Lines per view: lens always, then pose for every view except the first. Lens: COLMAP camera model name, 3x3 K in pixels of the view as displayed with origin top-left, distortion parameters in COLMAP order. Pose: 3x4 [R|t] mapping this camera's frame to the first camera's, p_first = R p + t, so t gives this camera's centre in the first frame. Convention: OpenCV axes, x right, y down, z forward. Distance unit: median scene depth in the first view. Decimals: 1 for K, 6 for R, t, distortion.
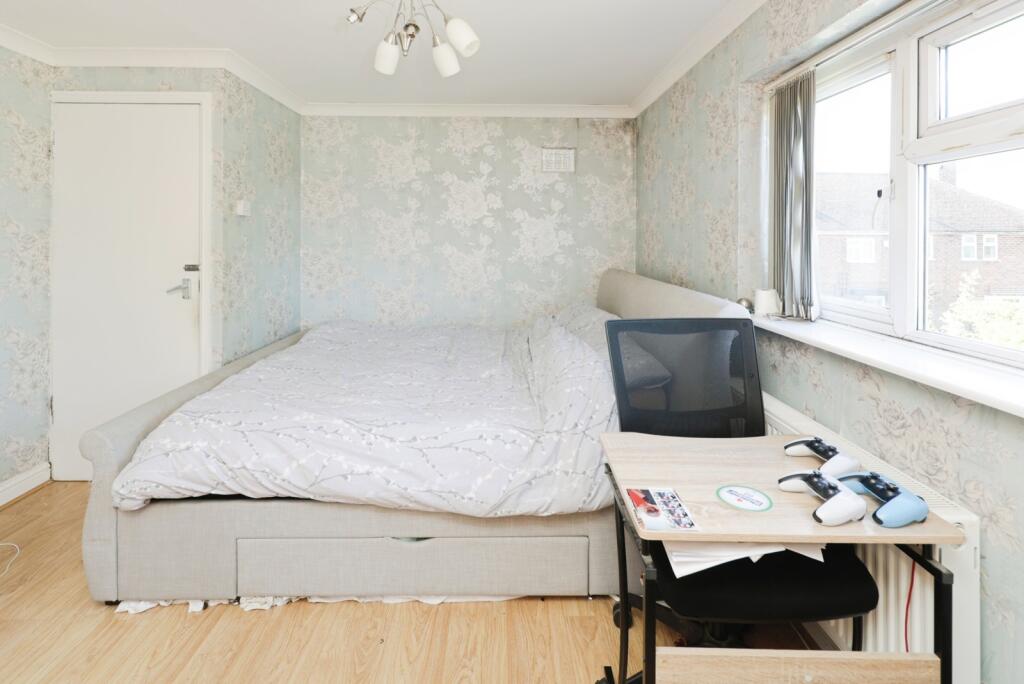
lens RADIAL K [[494.5, 0, 512.3], [0, 494.5, 224.8], [0, 0, 1]] dist [0.012634, -0.001905]
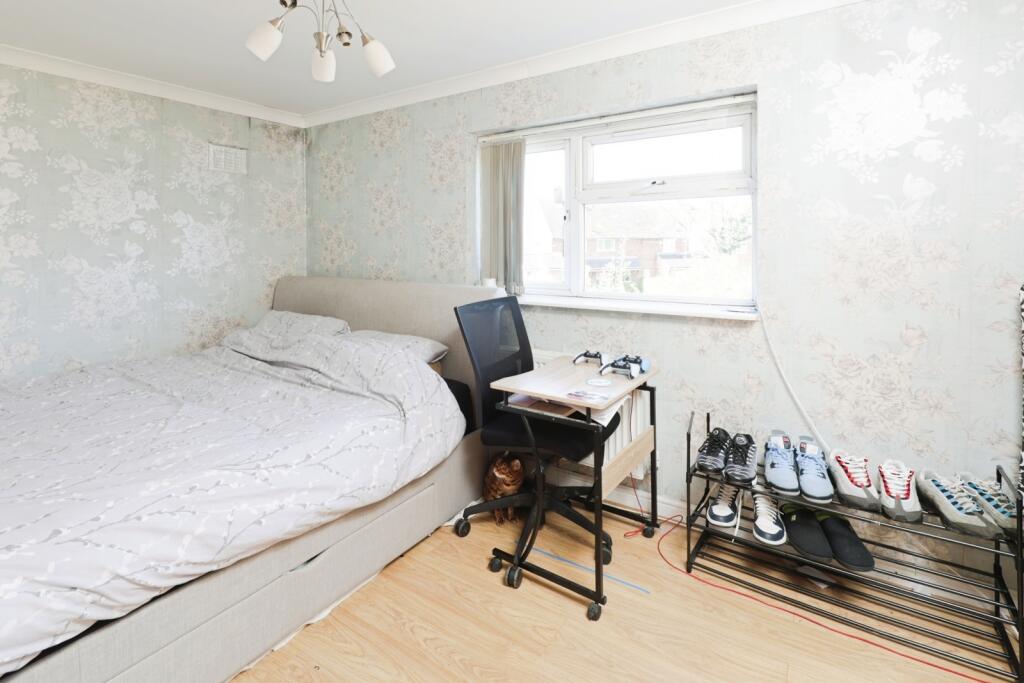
lens RADIAL K [[494.5, 0, 512.3], [0, 494.5, 224.3], [0, 0, 1]] dist [0.012634, -0.001905]
pose [[0.563340, 0.024154, 0.825872, -0.547622], [-0.012795, 0.999708, -0.020511, -0.000797], [-0.826126, 0.000987, 0.563484, 0.095084]]
